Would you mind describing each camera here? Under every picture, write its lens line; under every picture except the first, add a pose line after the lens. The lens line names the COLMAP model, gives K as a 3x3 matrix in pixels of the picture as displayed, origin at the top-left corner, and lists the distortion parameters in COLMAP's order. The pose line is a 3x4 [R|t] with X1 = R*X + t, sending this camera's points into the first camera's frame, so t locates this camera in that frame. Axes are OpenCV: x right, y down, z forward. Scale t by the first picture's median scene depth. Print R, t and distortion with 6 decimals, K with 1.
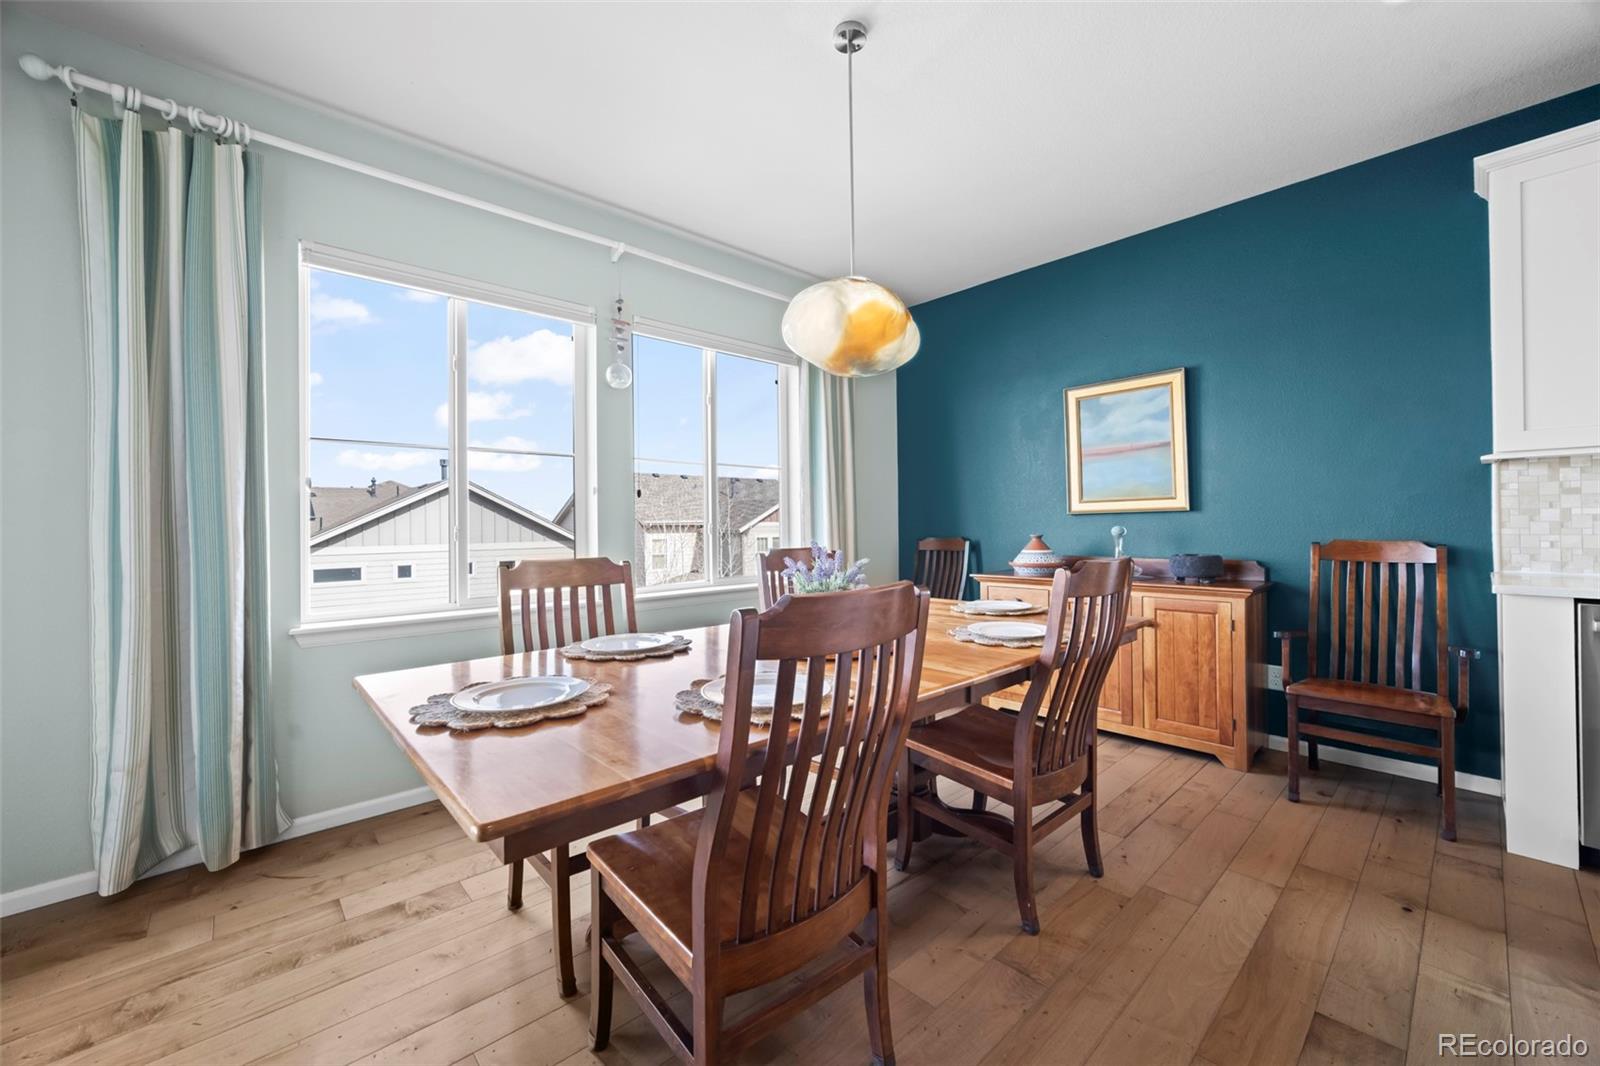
lens RADIAL K [[625.3, 0, 813.3], [0, 625.3, 526.1], [0, 0, 1]] dist [-0.020077, 0.007343]
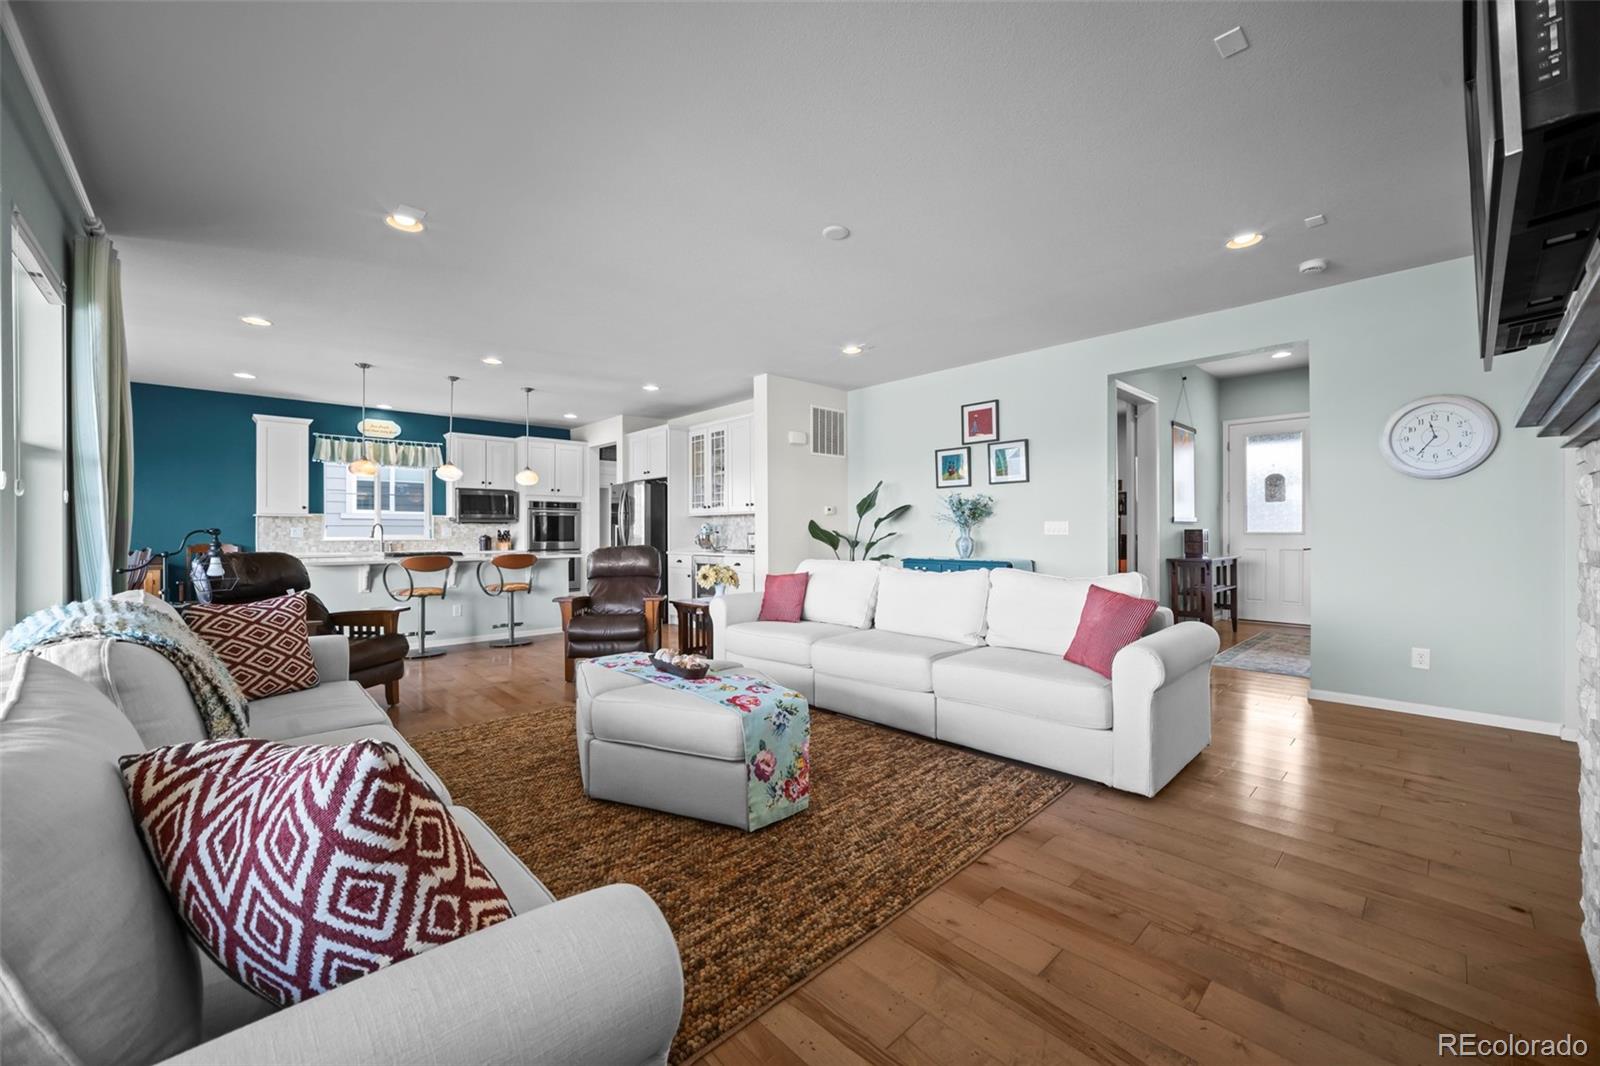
lens RADIAL K [[625.3, 0, 787.6], [0, 625.3, 526.9], [0, 0, 1]] dist [-0.020077, 0.007343]
pose [[0.030677, 0.016649, 0.999391, -1.263175], [0.005236, 0.999845, -0.016818, 0.006539], [-0.999516, 0.005749, 0.030585, -1.159164]]
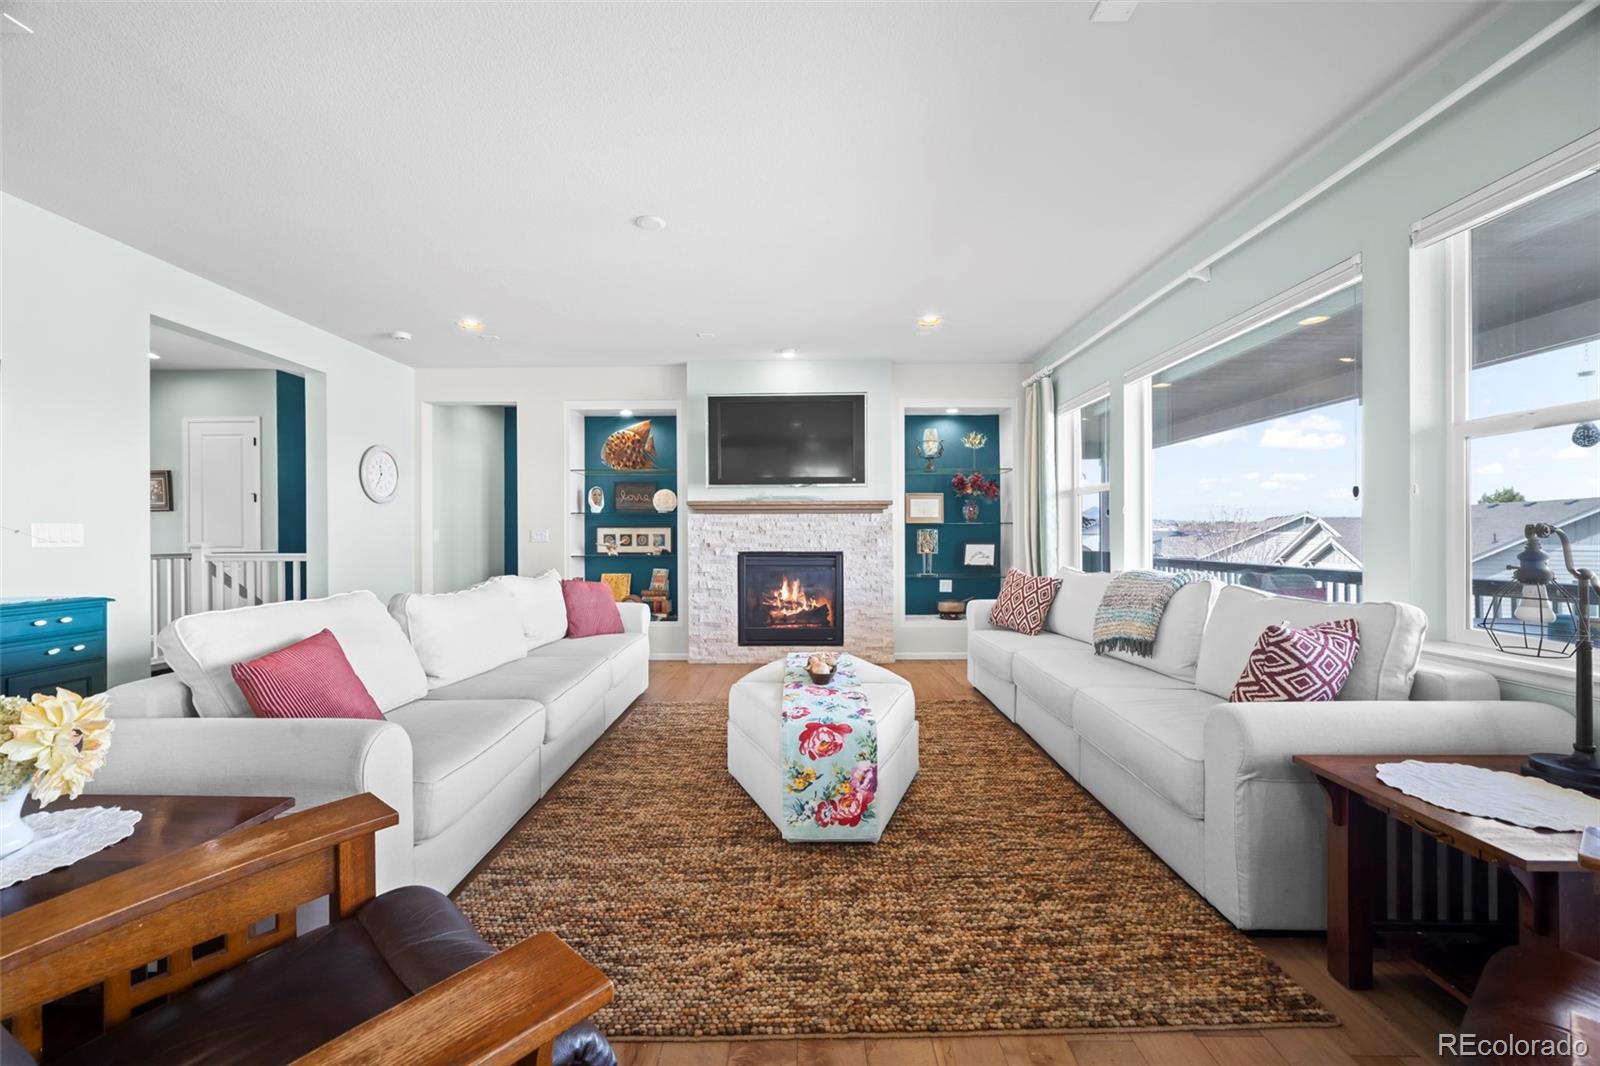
lens RADIAL K [[625.3, 0, 795.8], [0, 625.3, 535.7], [0, 0, 1]] dist [-0.020077, 0.007343]
pose [[-0.706168, 0.012669, -0.707931, 0.228114], [0.010149, 0.999918, 0.007771, -0.009003], [0.707972, -0.001697, -0.706239, -0.393406]]
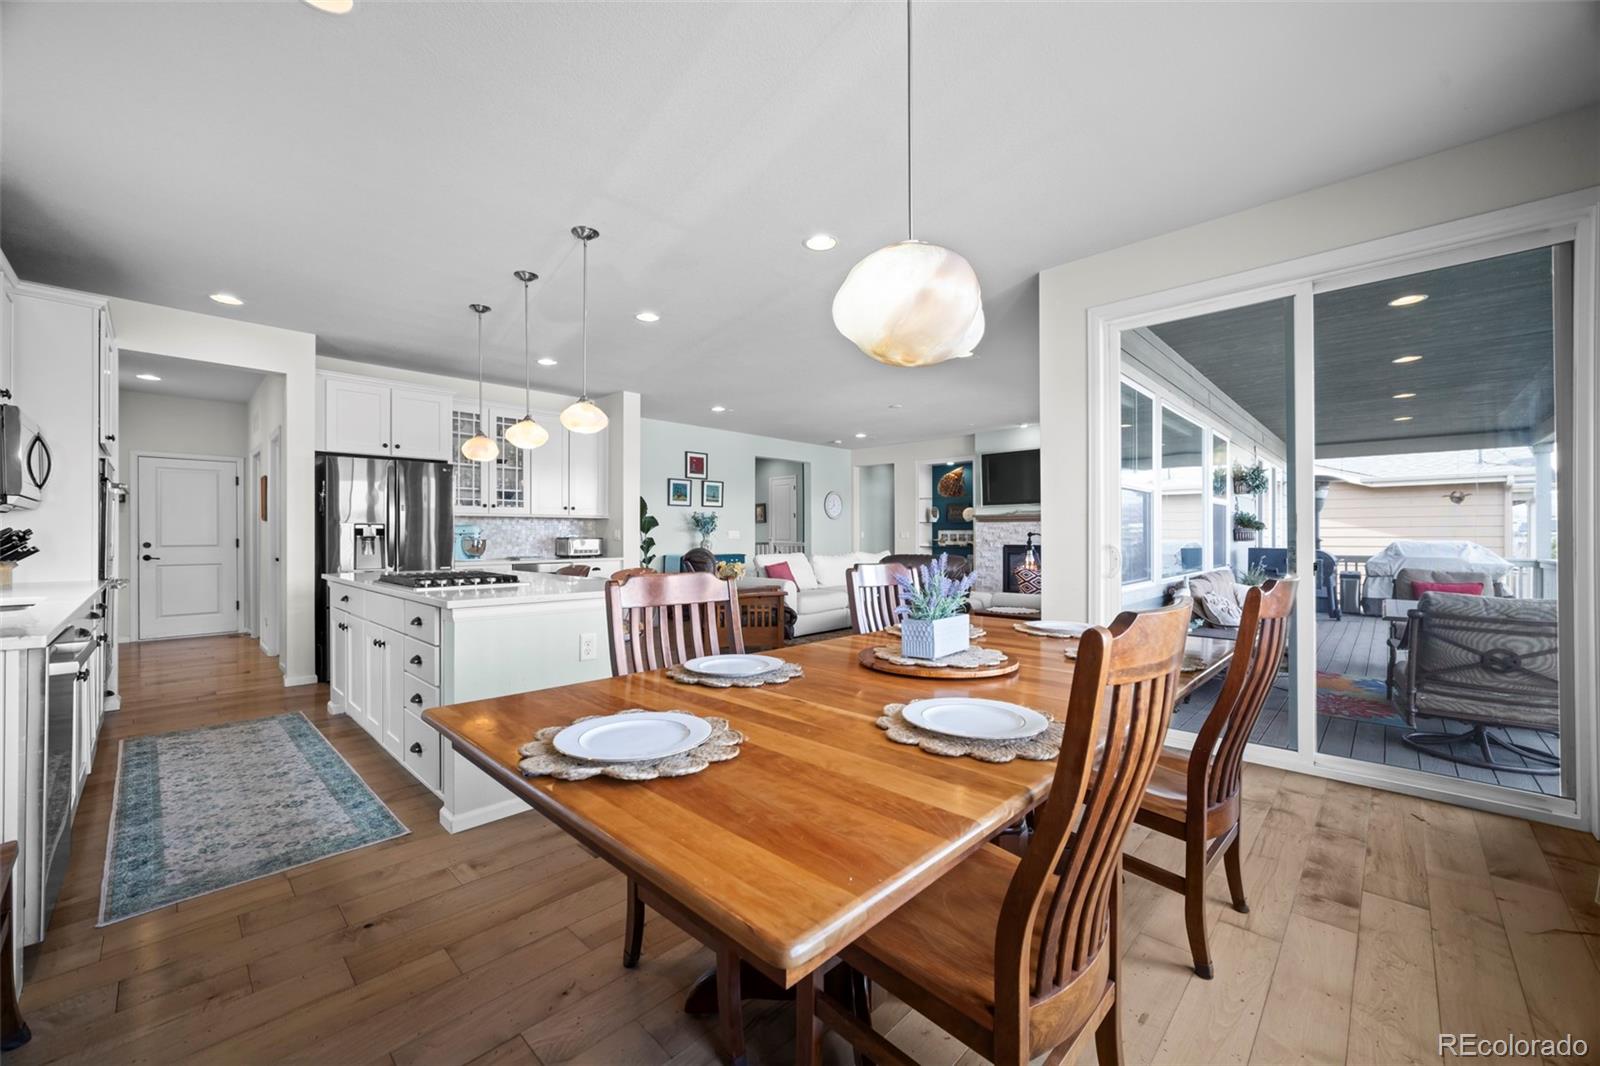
lens RADIAL K [[625.3, 0, 800.1], [0, 625.3, 536.3], [0, 0, 1]] dist [-0.020077, 0.007343]
pose [[-0.999354, 0.011562, -0.034033, 0.146877], [0.011489, 0.999931, 0.002324, -0.008164], [0.034058, 0.001931, -0.999418, 1.082638]]
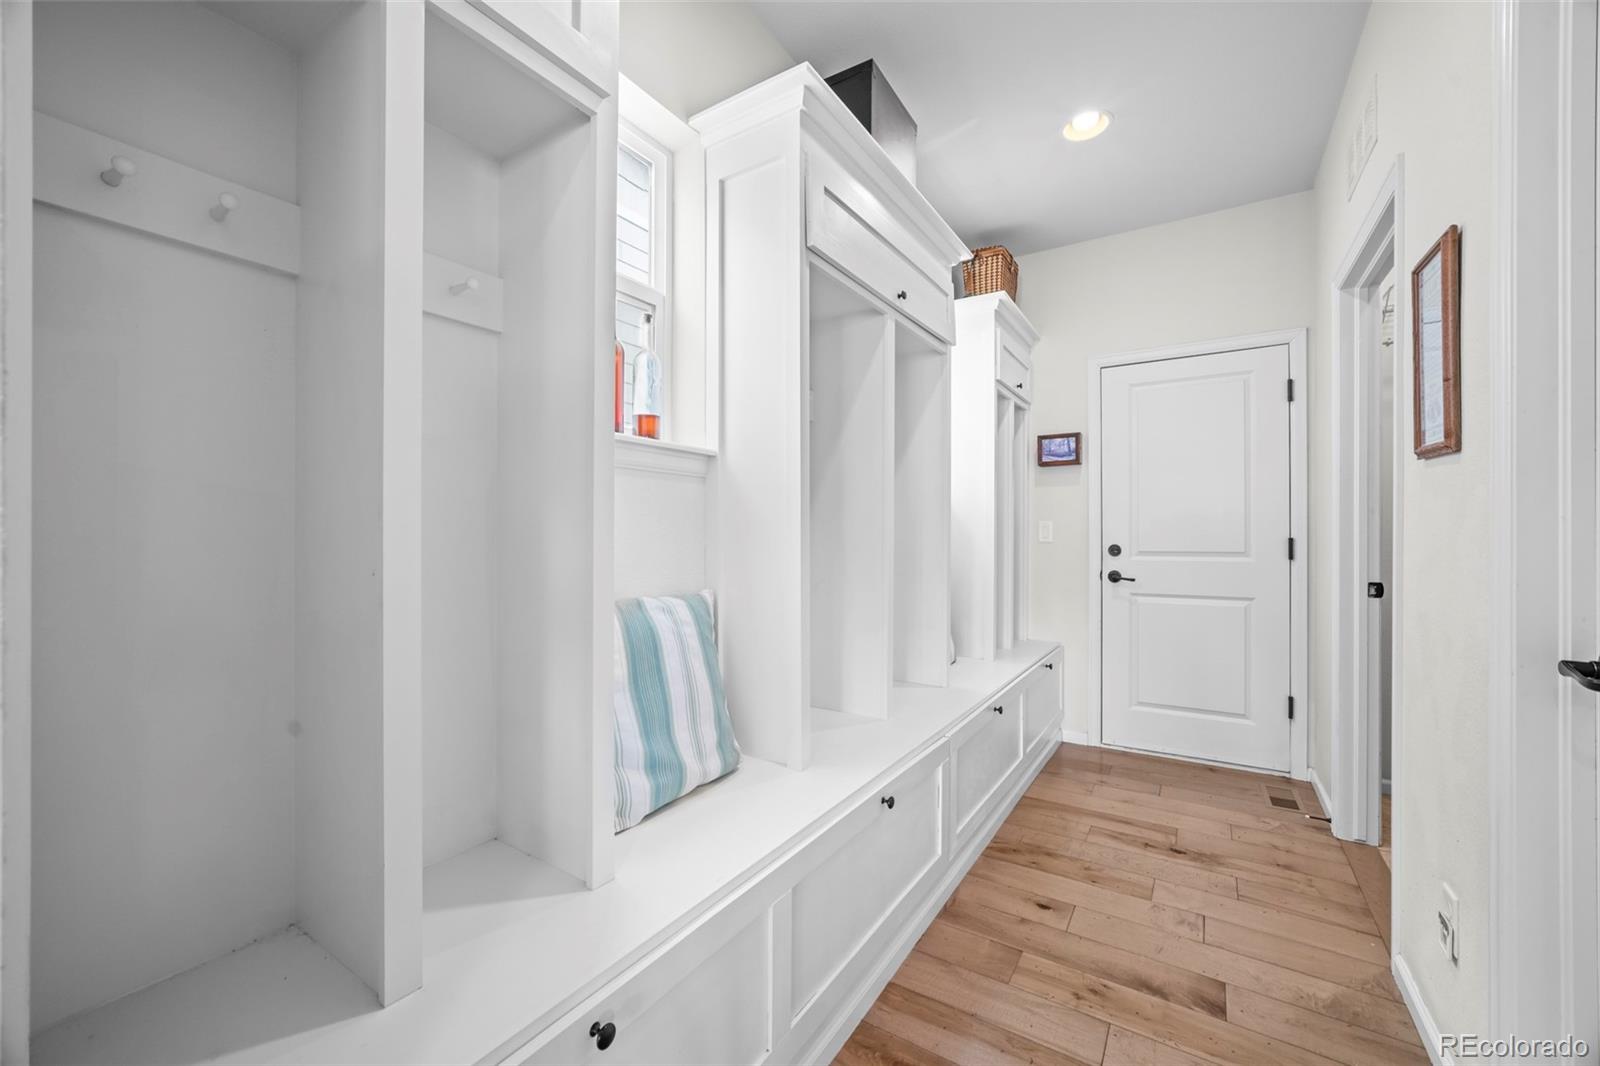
lens RADIAL K [[625.3, 0, 804.5], [0, 625.3, 535.8], [0, 0, 1]] dist [-0.020077, 0.007343]
pose [[-0.240493, 0.010684, 0.970592, 1.411326], [0.005502, 0.999938, -0.009643, -0.015886], [-0.970635, 0.003021, -0.240537, -0.331189]]
